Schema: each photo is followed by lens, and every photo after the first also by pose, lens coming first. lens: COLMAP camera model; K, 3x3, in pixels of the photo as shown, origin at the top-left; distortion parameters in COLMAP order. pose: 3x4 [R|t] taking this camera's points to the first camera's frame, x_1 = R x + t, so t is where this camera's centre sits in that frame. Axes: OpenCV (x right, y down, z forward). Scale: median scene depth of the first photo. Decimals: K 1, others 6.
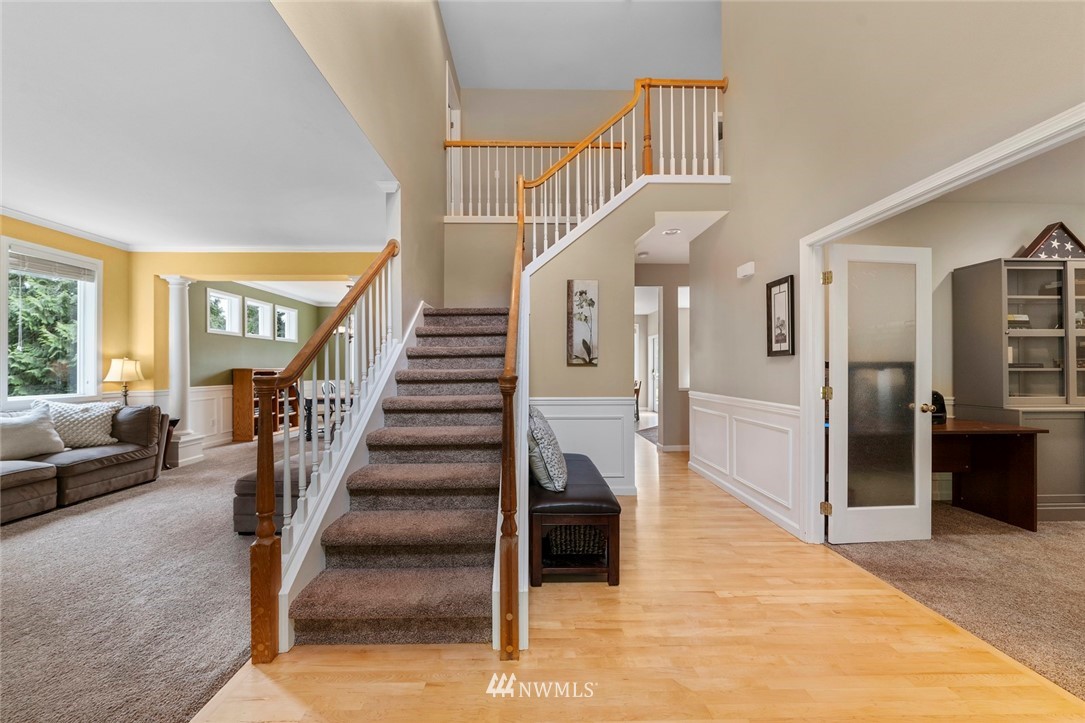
lens RADIAL K [[378.5, 0, 542.2], [0, 378.5, 366.3], [0, 0, 1]] dist [-0.006534, 0.000018]
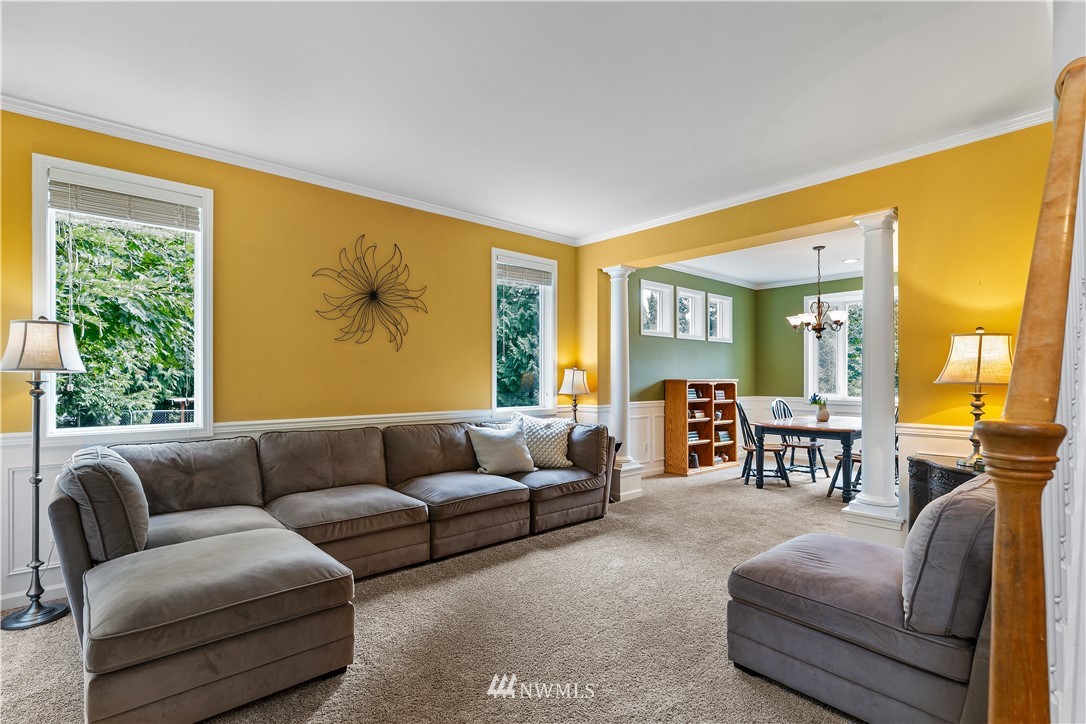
lens RADIAL K [[501.1, 0, 543.5], [0, 501.1, 368.4], [0, 0, 1]] dist [-0.000993, 0.001217]
pose [[0.656511, -0.011741, -0.754225, -0.270113], [0.002758, 0.999910, -0.013166, -0.005368], [0.754311, 0.006563, 0.656484, 0.171818]]
